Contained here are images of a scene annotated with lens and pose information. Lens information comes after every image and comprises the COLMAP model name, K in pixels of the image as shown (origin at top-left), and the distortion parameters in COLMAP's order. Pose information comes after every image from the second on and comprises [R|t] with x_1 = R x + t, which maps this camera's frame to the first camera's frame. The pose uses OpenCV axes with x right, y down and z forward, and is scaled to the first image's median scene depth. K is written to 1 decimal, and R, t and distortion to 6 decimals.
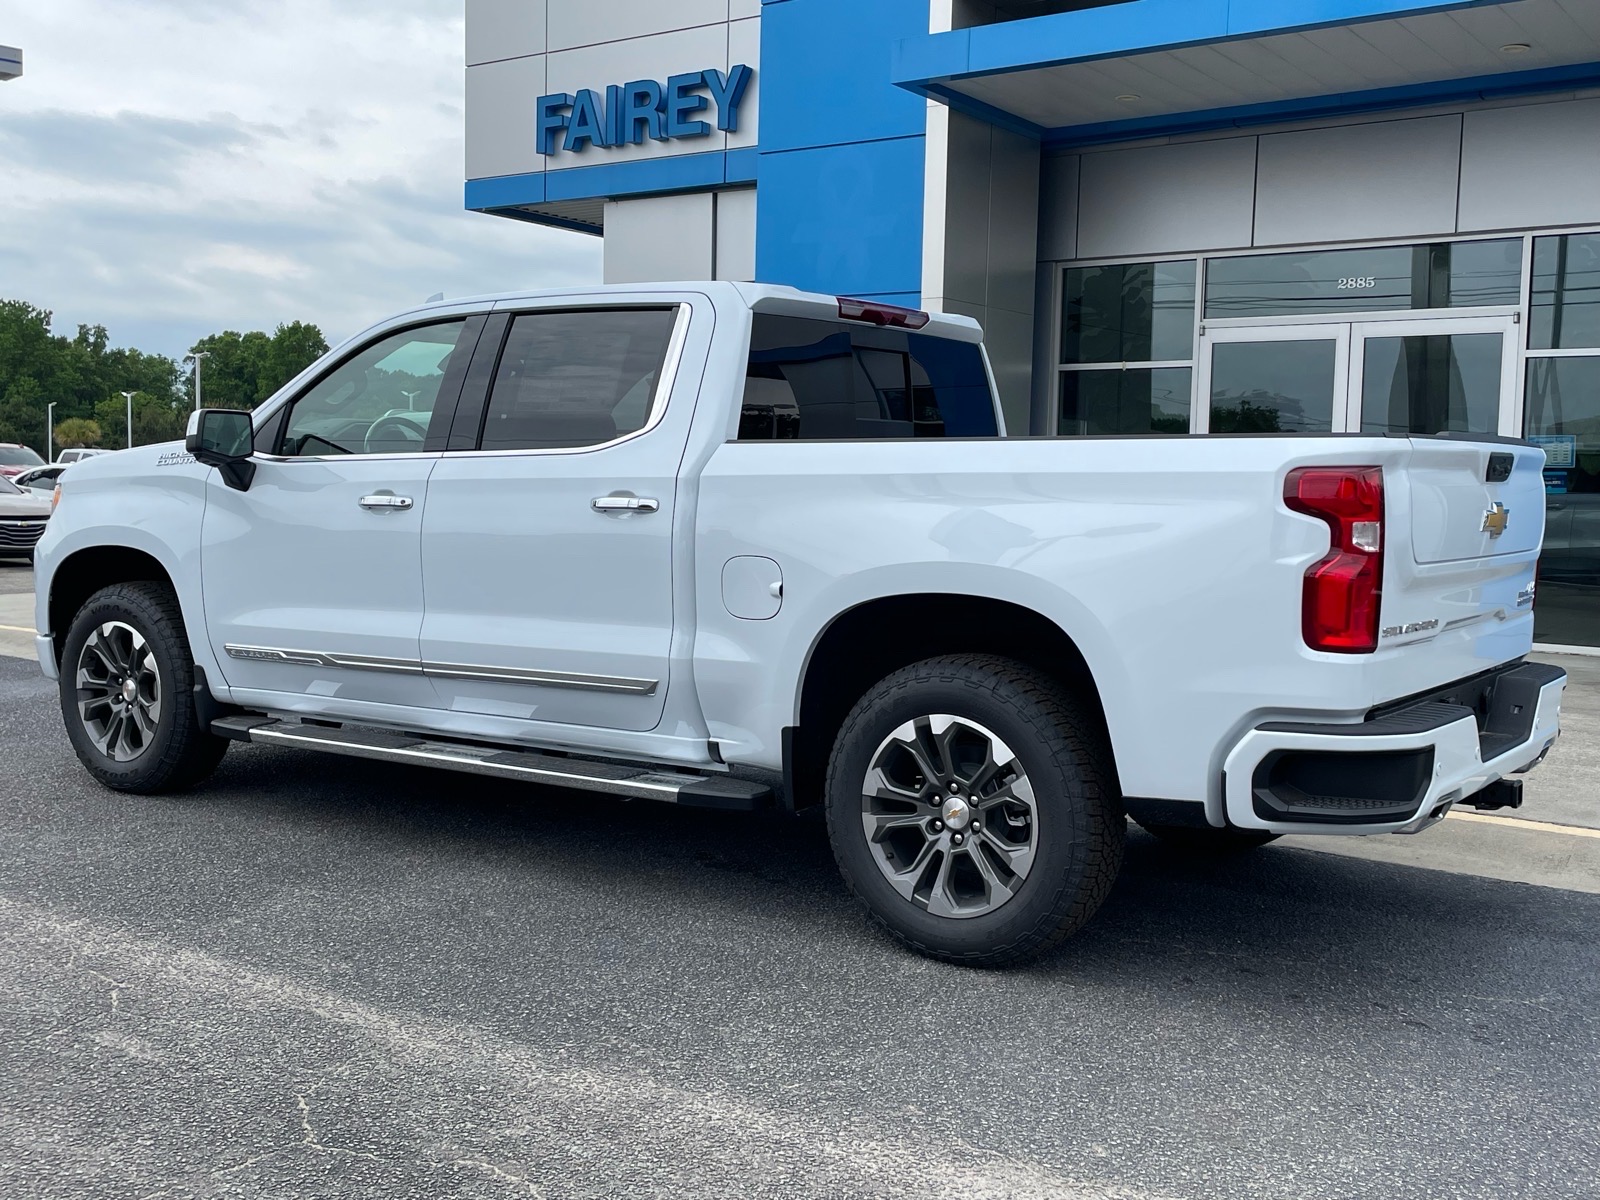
lens RADIAL K [[1663.6, 0, 799.5], [0, 1663.6, 598.3], [0, 0, 1]] dist [0.034654, 0.000000]
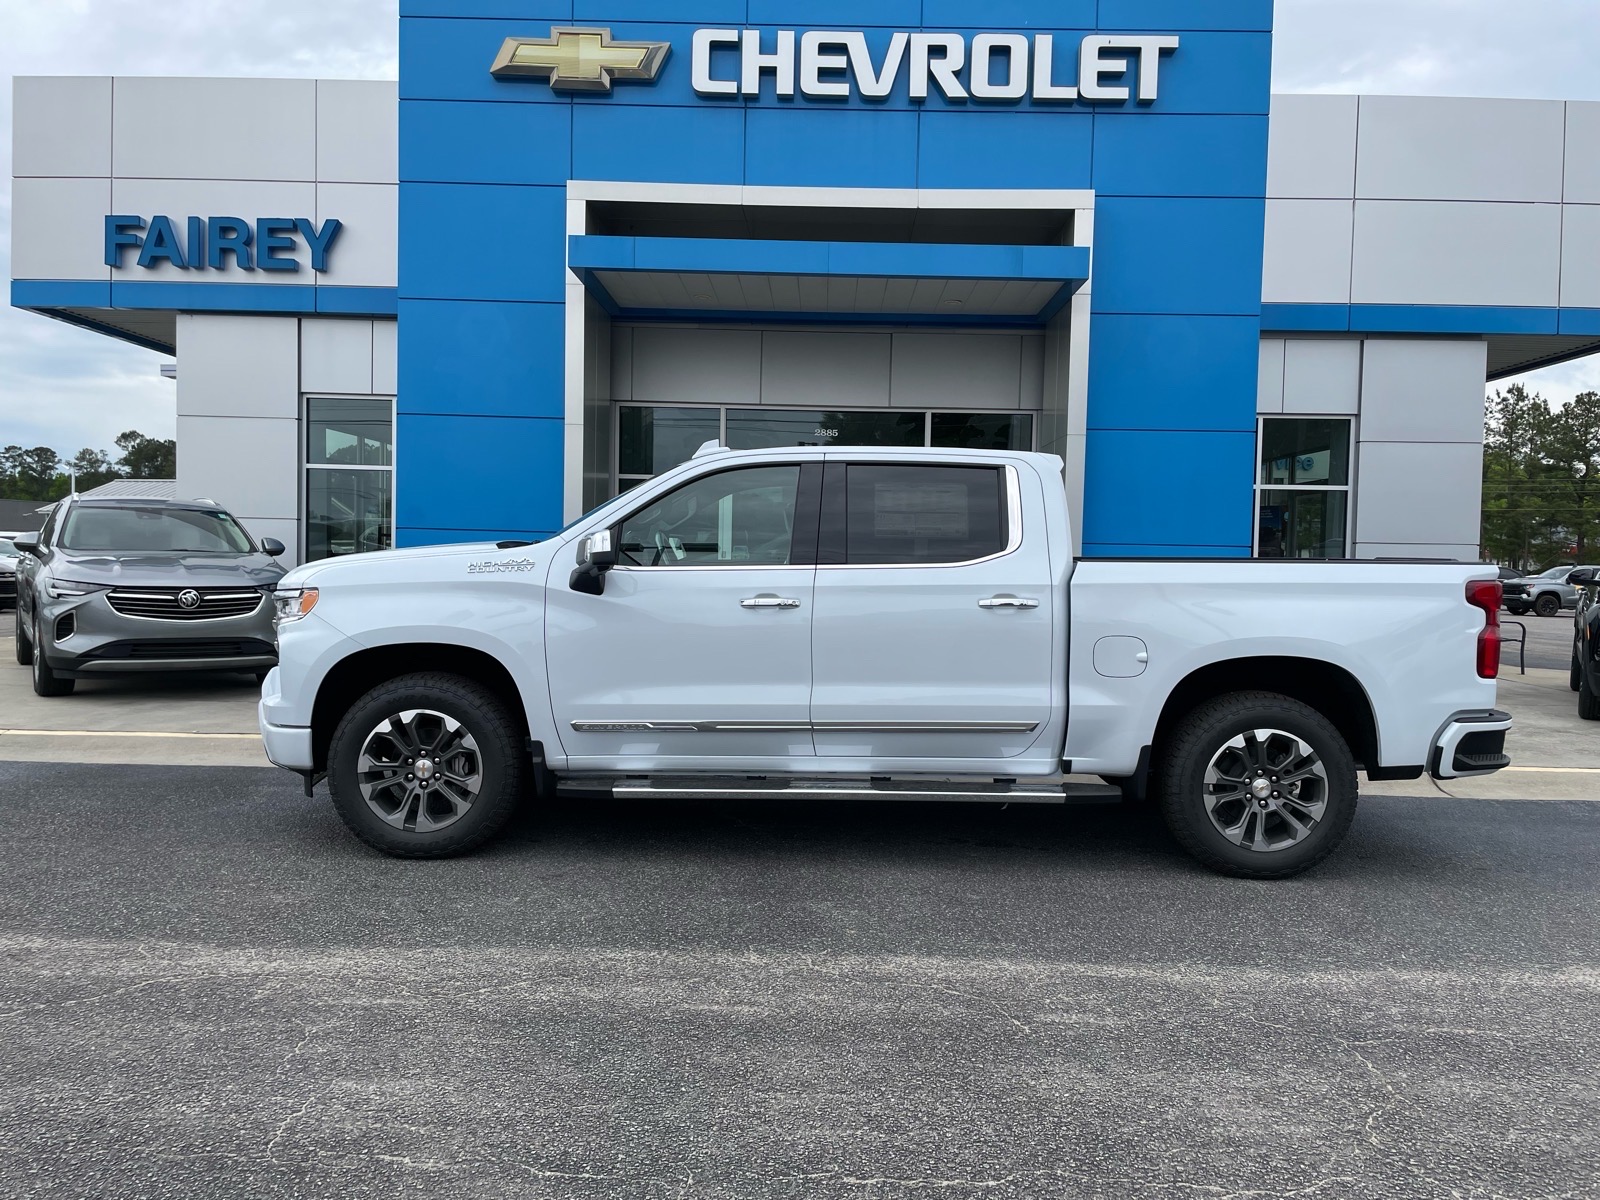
lens RADIAL K [[1211.8, 0, 800.6], [0, 1211.8, 599.5], [0, 0, 1]] dist [0.043396, -0.035446]
pose [[0.829590, -0.024098, 0.557852, -0.775913], [0.035960, 0.999300, -0.010309, -0.050509], [-0.557213, 0.028612, 0.829876, 0.197655]]
